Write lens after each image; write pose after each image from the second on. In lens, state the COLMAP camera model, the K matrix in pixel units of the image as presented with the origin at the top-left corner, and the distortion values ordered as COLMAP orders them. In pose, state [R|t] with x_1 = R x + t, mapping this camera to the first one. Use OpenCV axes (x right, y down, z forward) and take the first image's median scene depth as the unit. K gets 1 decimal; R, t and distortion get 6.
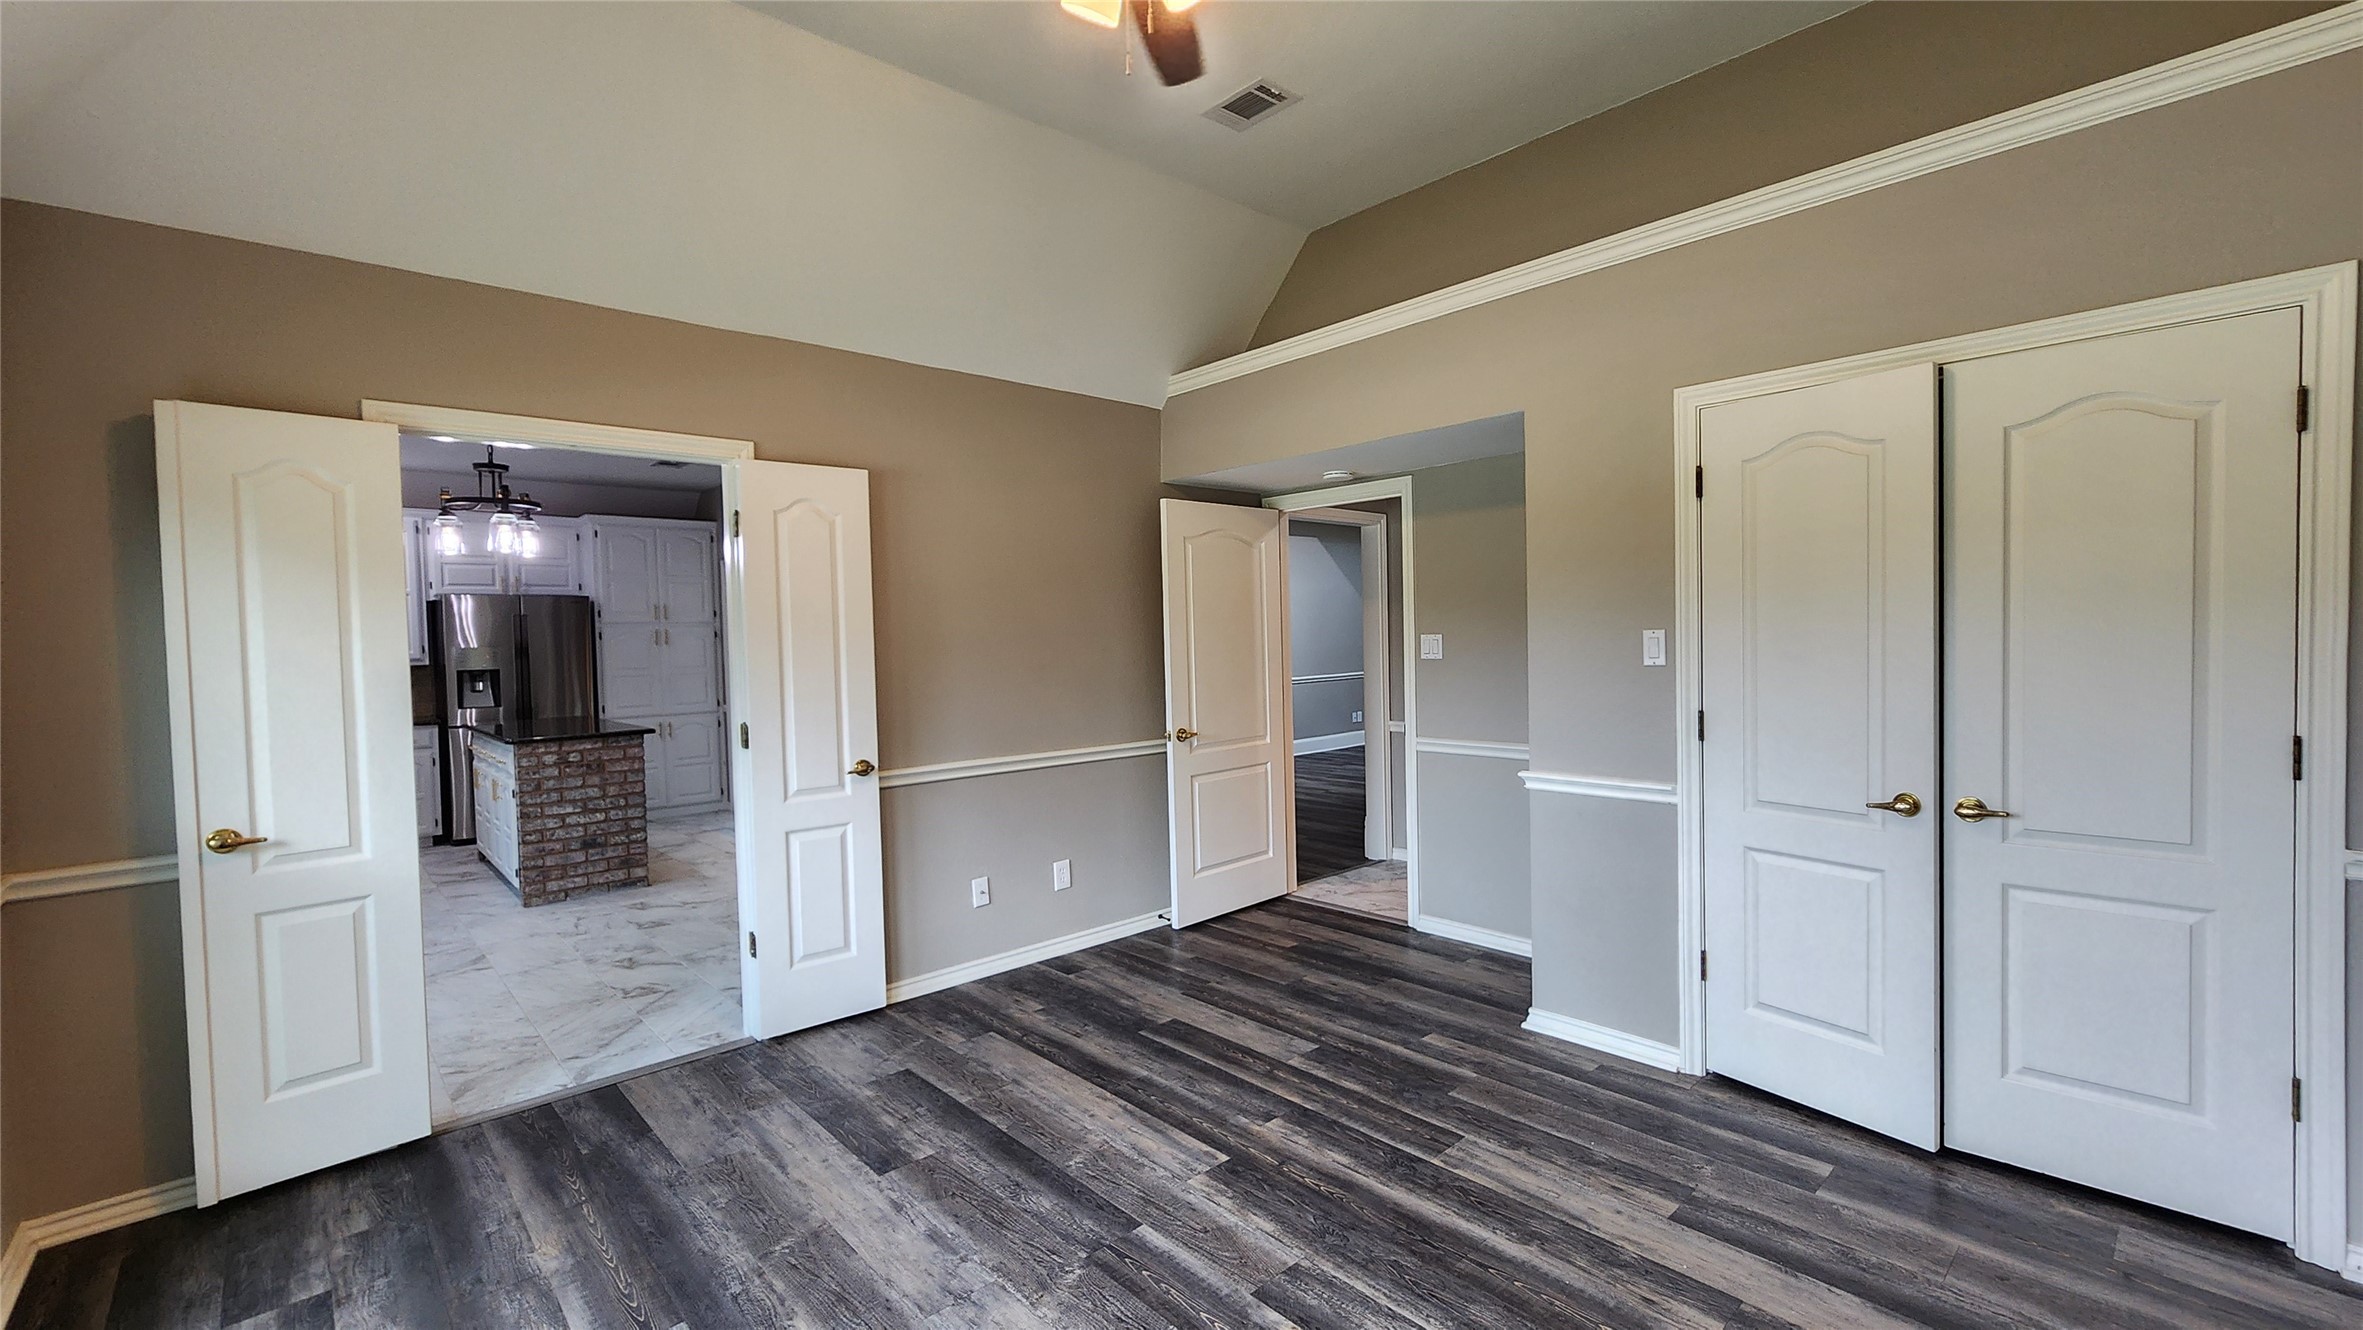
lens RADIAL K [[980.4, 0, 1213.0], [0, 980.4, 675.3], [0, 0, 1]] dist [0.002306, -0.000184]
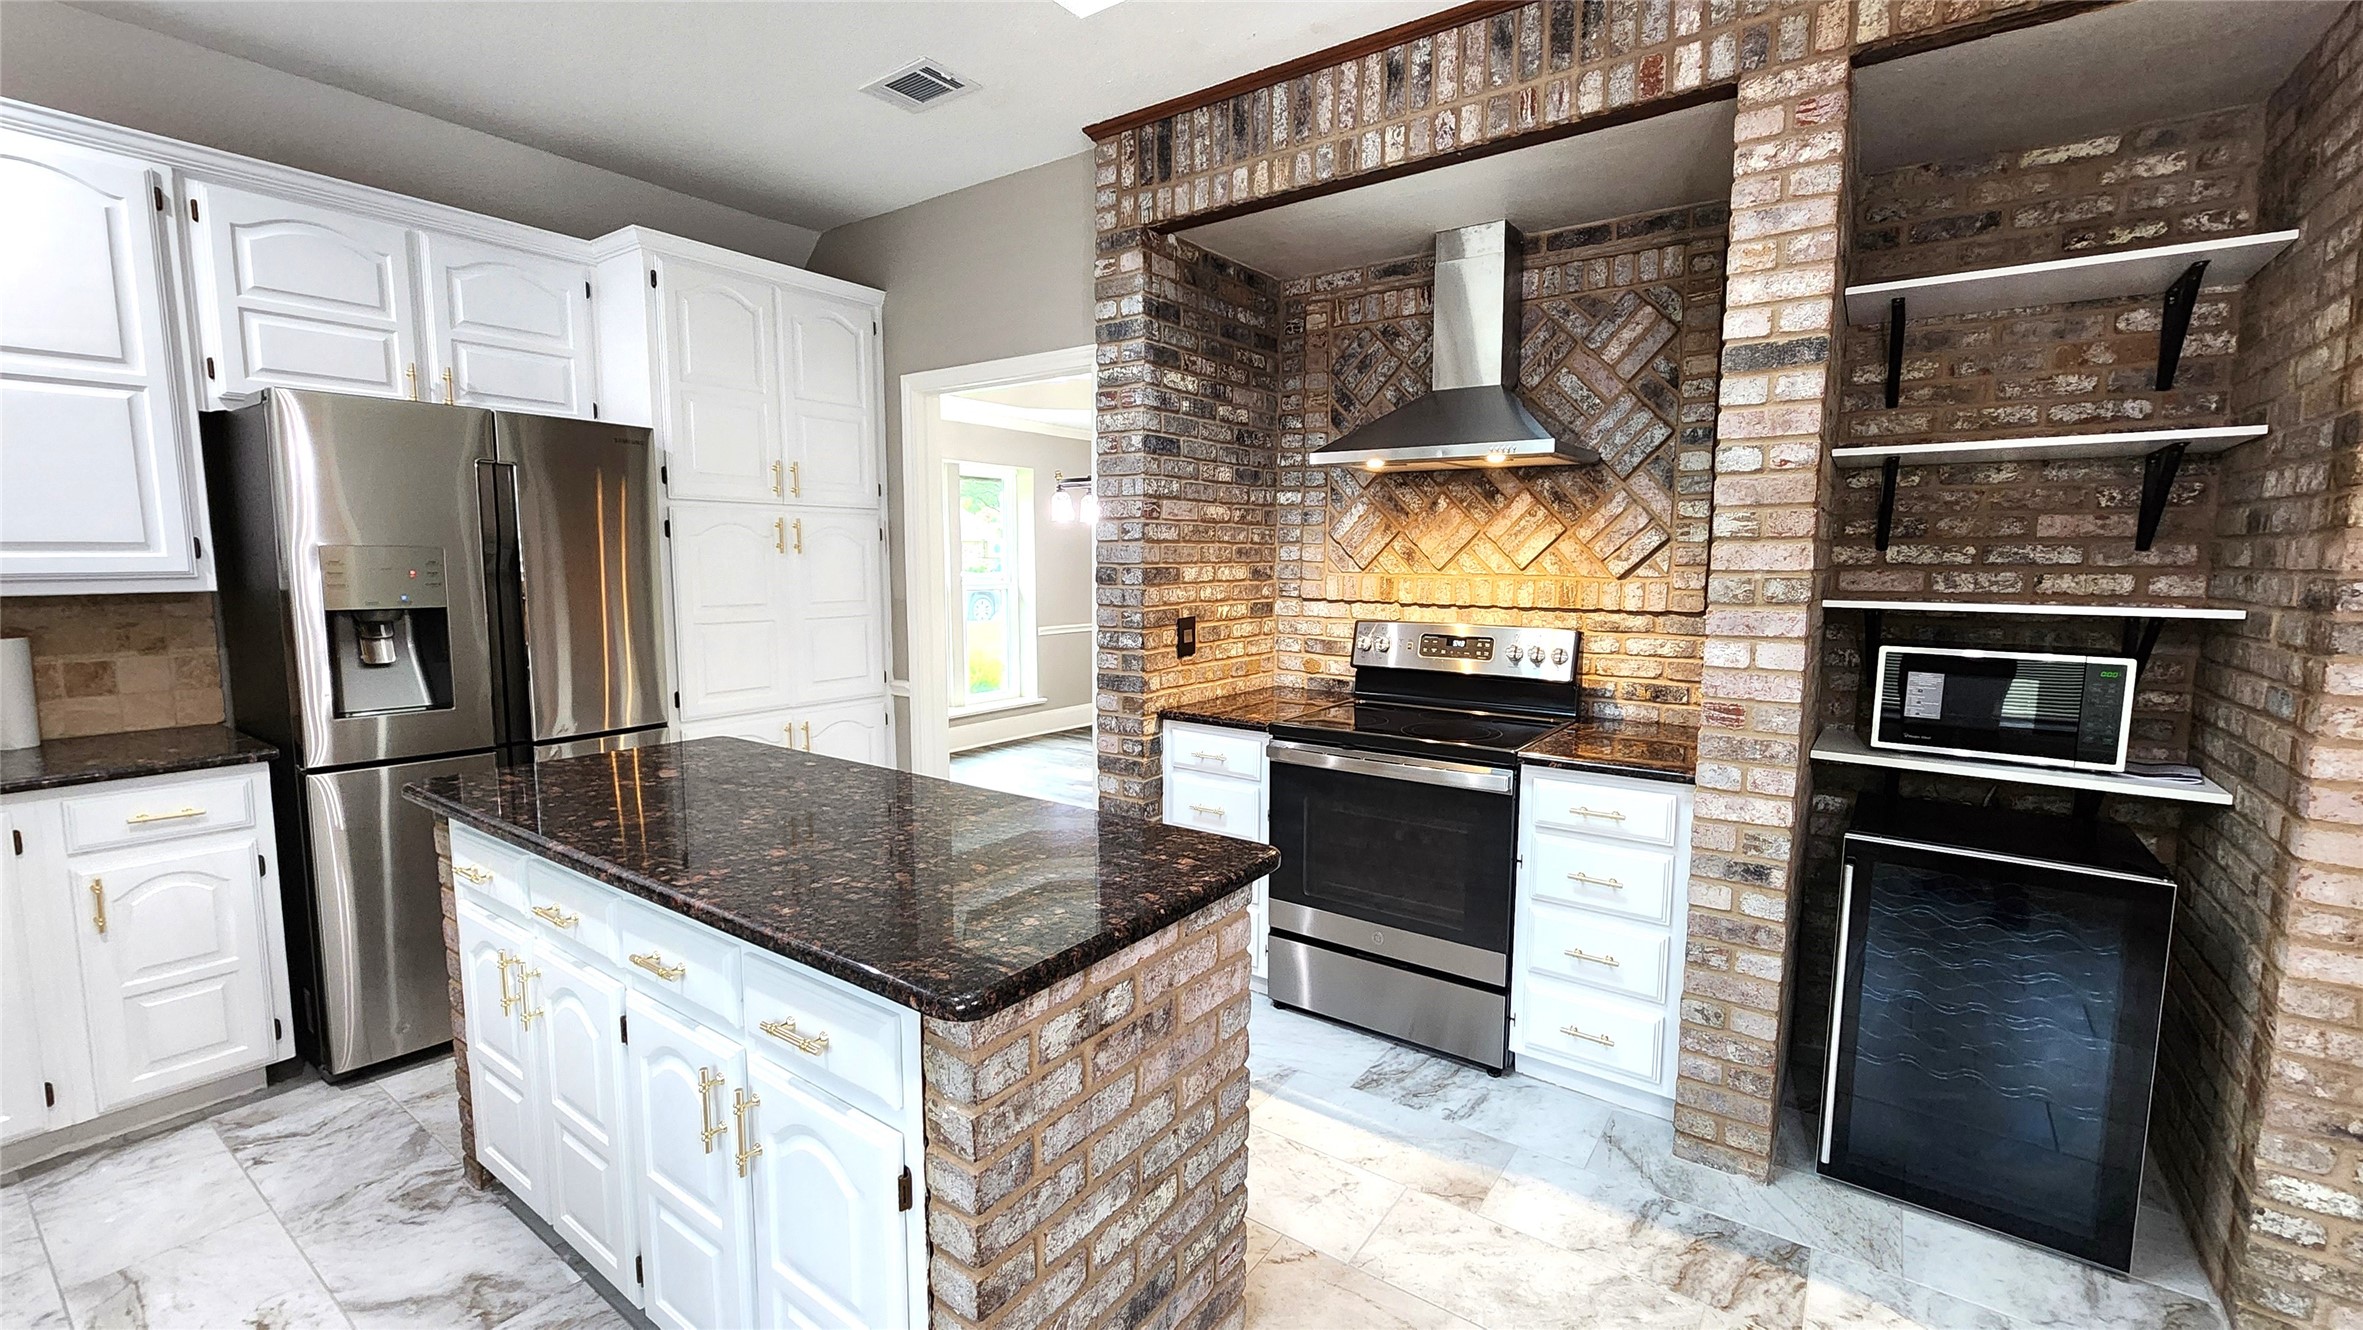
lens RADIAL K [[980.4, 0, 1194.7], [0, 980.4, 670.4], [0, 0, 1]] dist [0.002306, -0.000184]
pose [[0.981409, 0.004495, 0.191875, -0.524120], [-0.018716, 0.997203, 0.072365, -0.014727], [-0.191013, -0.074611, 0.978748, 0.585123]]
